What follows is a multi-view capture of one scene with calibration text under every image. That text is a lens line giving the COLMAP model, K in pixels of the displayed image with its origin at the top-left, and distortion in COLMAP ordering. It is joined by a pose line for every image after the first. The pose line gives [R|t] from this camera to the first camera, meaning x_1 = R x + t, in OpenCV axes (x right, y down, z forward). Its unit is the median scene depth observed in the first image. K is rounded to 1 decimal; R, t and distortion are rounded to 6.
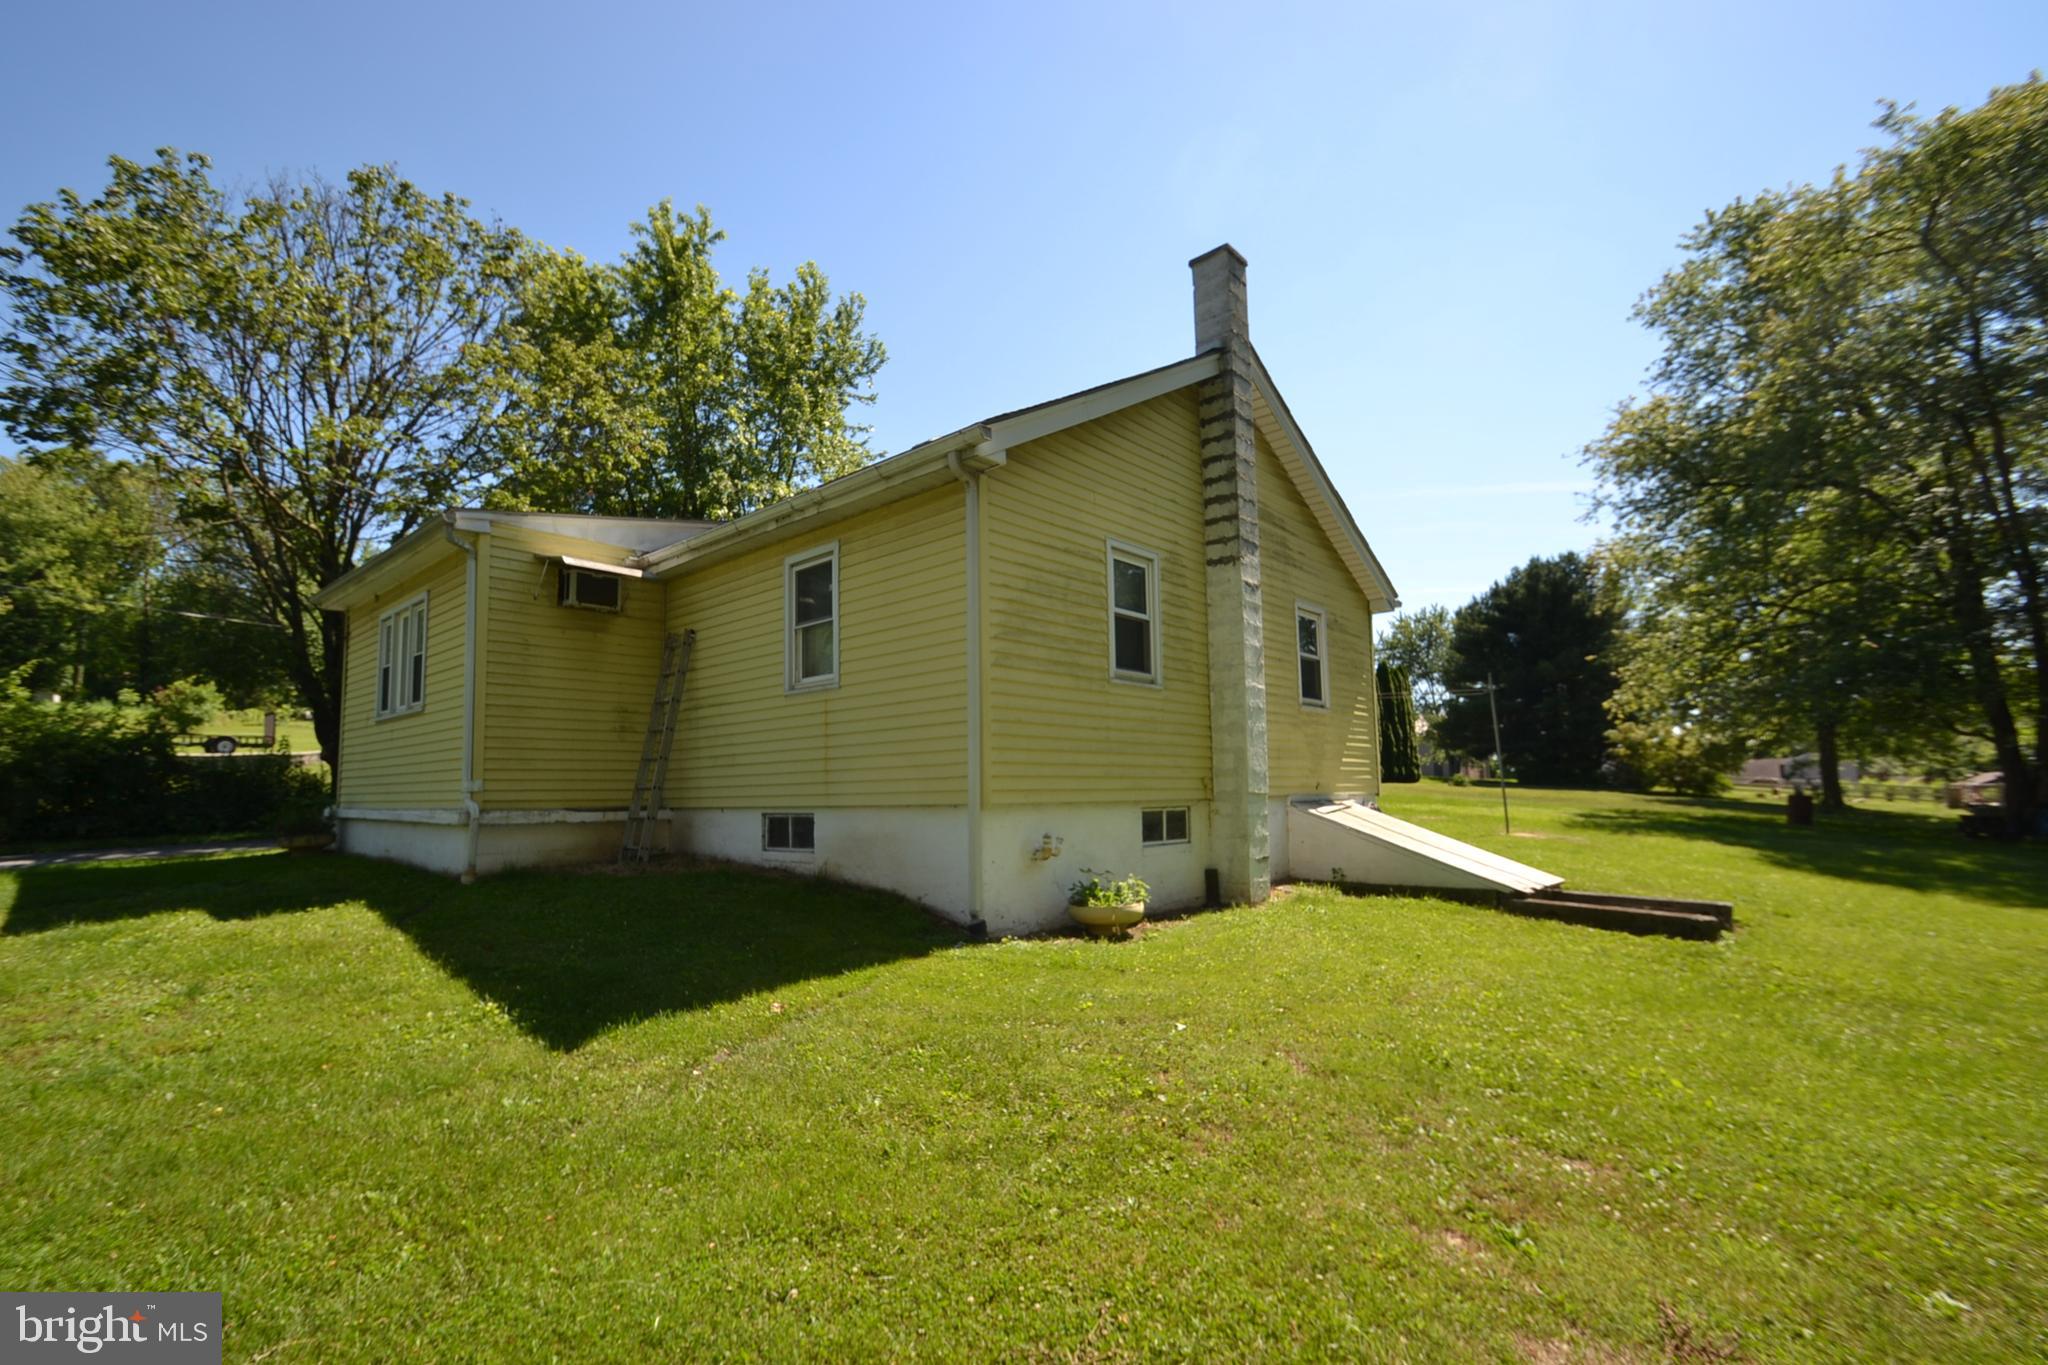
lens RADIAL K [[909.6, 0, 991.6], [0, 909.6, 715.1], [0, 0, 1]] dist [0.012810, -0.016931]
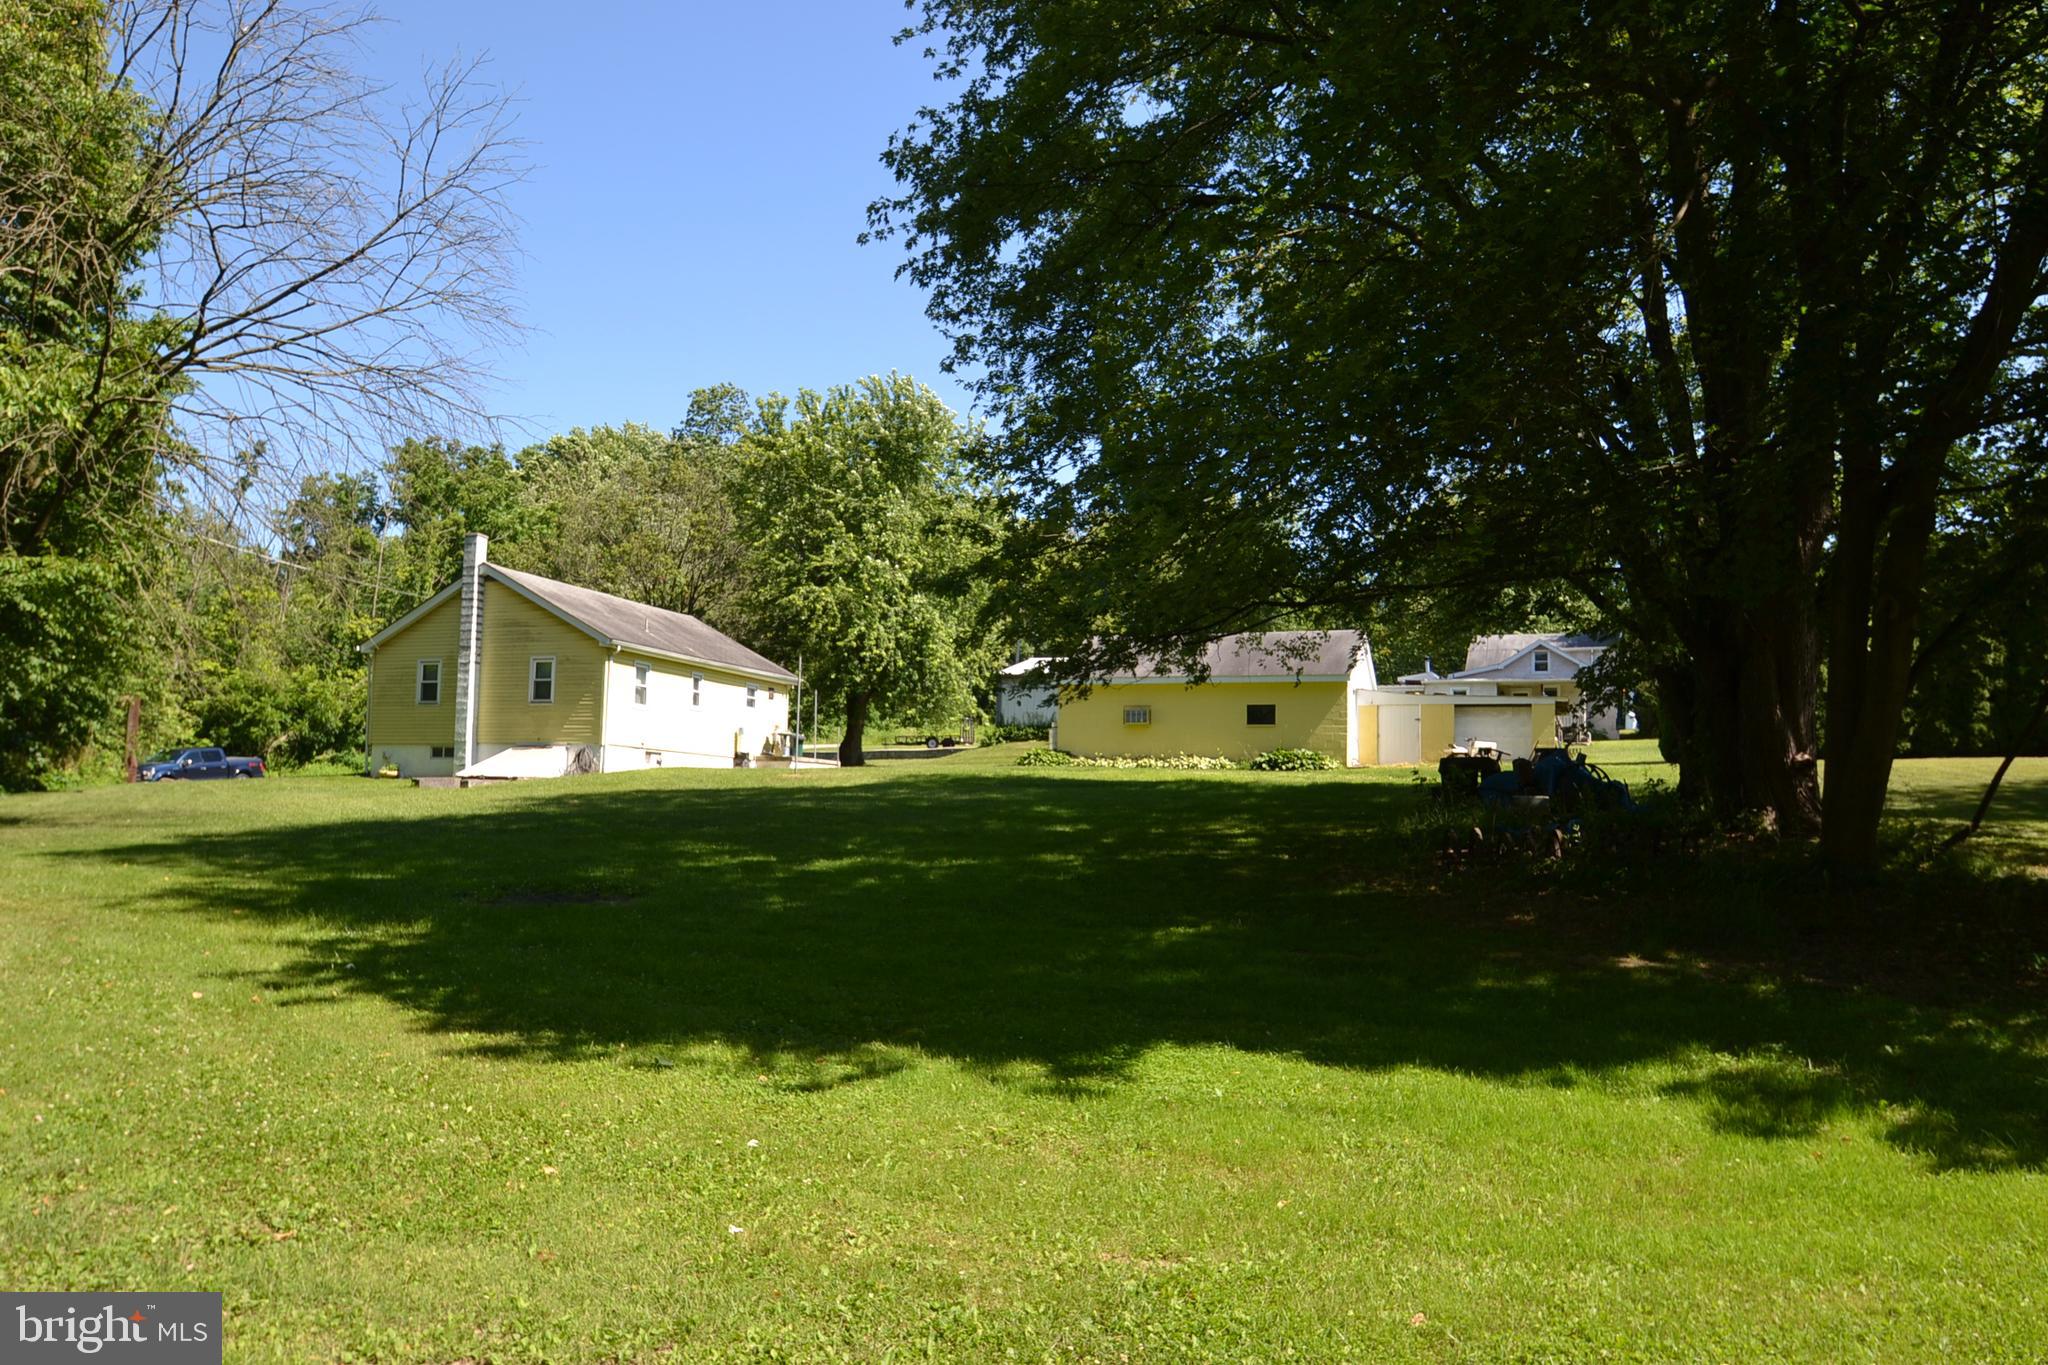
lens RADIAL K [[1385.5, 0, 1024.0], [0, 1385.5, 682.5], [0, 0, 1]] dist [-0.047049, 0.000496]
pose [[0.391753, -0.066608, -0.917656, 4.876430], [0.053109, 0.997350, -0.049720, 0.212911], [0.918536, -0.029258, 0.394253, 0.967218]]
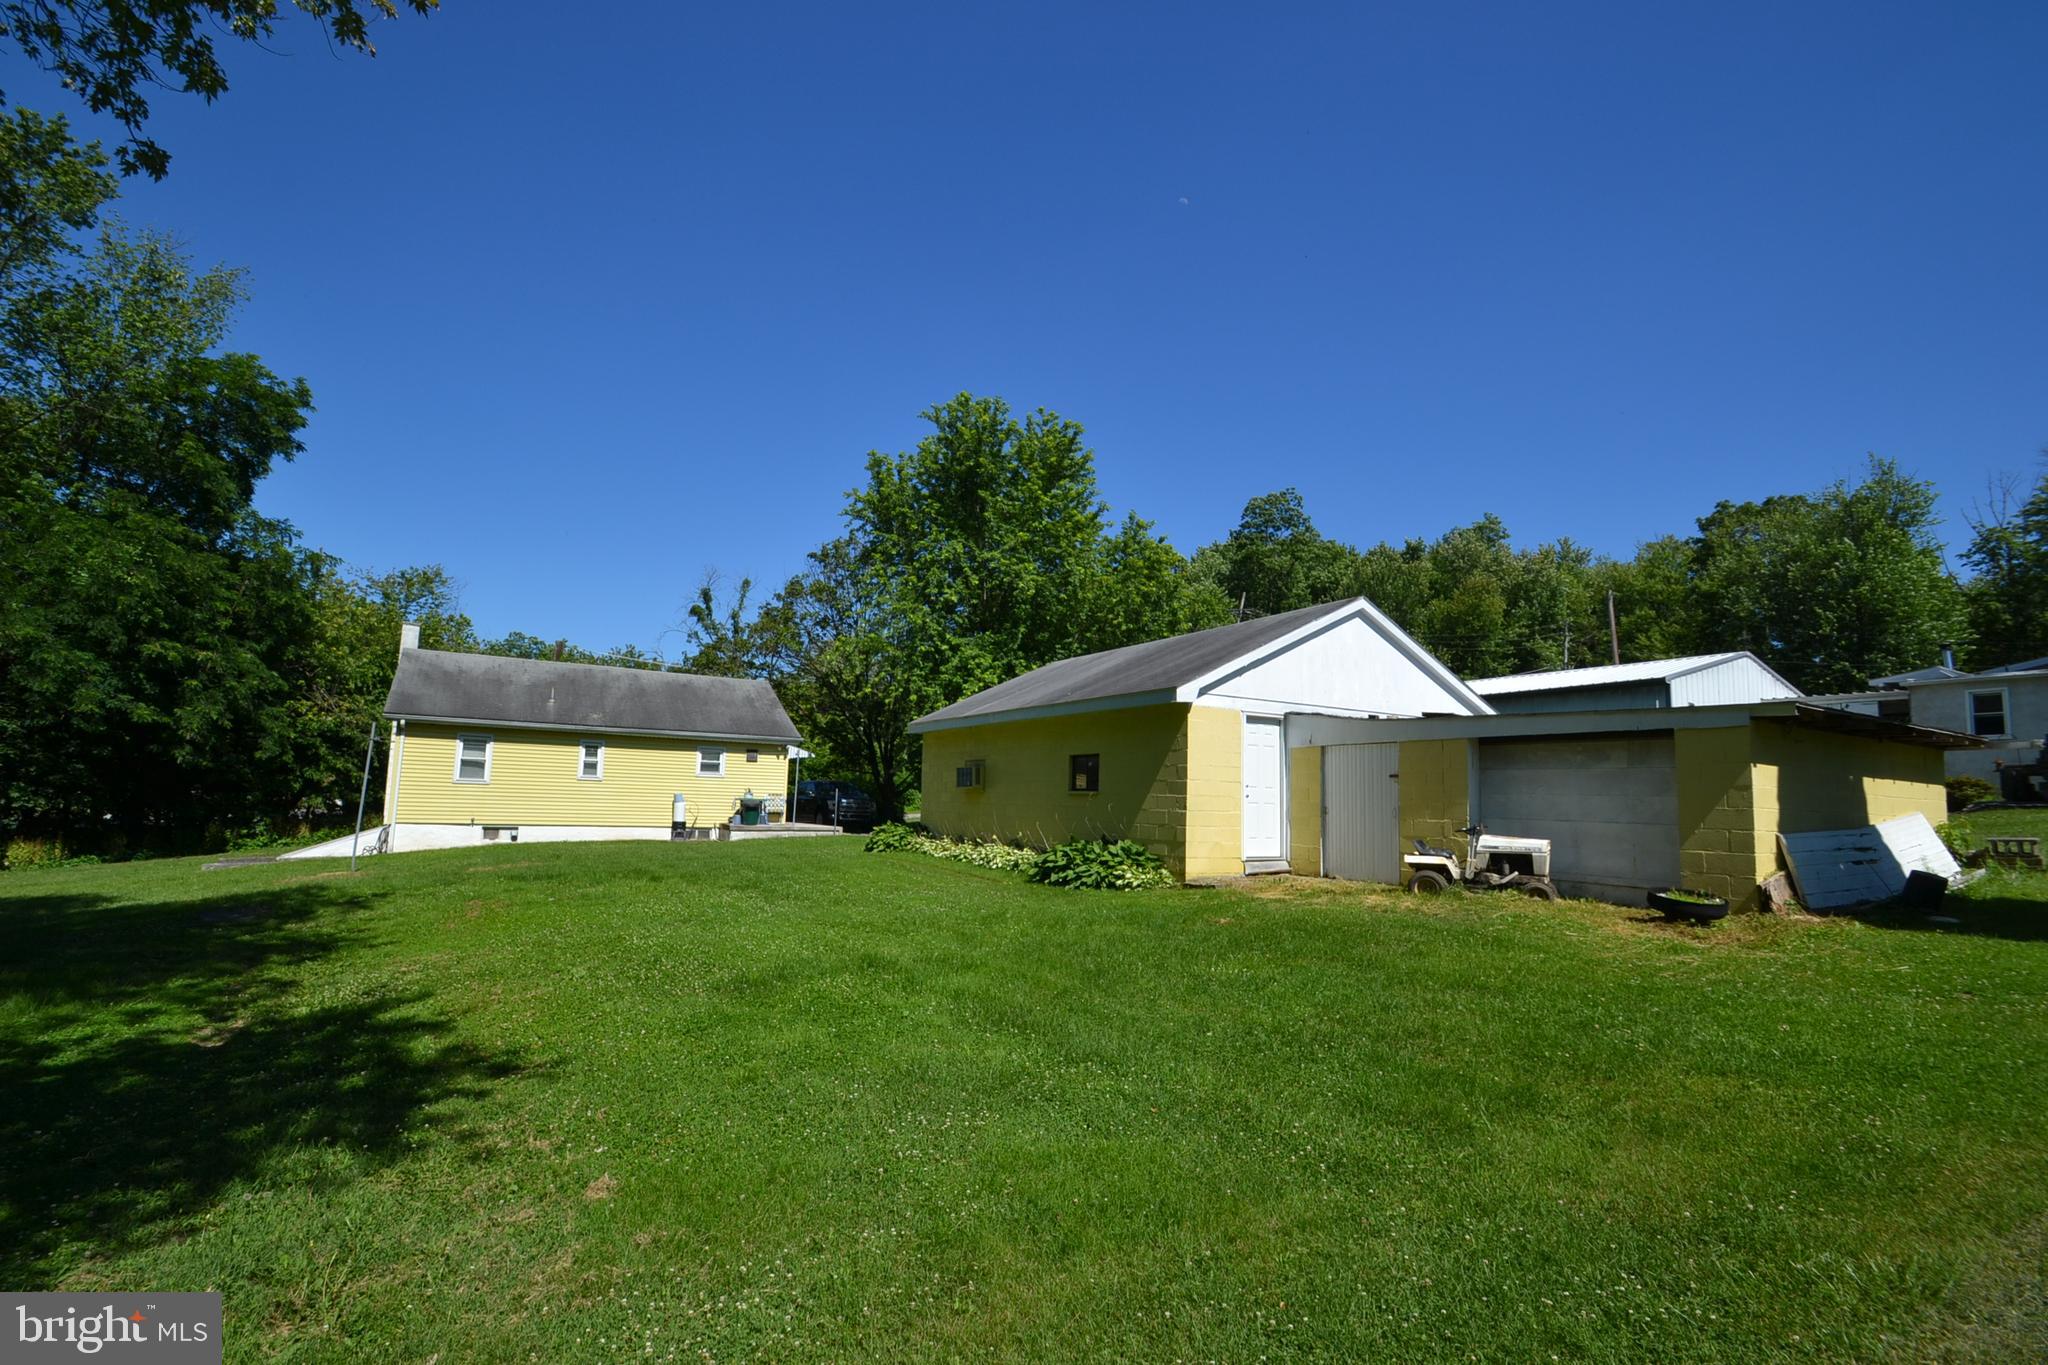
lens RADIAL K [[909.6, 0, 991.6], [0, 909.6, 715.1], [0, 0, 1]] dist [0.012810, -0.016931]
pose [[-0.305175, -0.085820, -0.948421, 2.569496], [0.056879, 0.992510, -0.108112, 0.198616], [0.950596, -0.086938, -0.298008, 3.865348]]
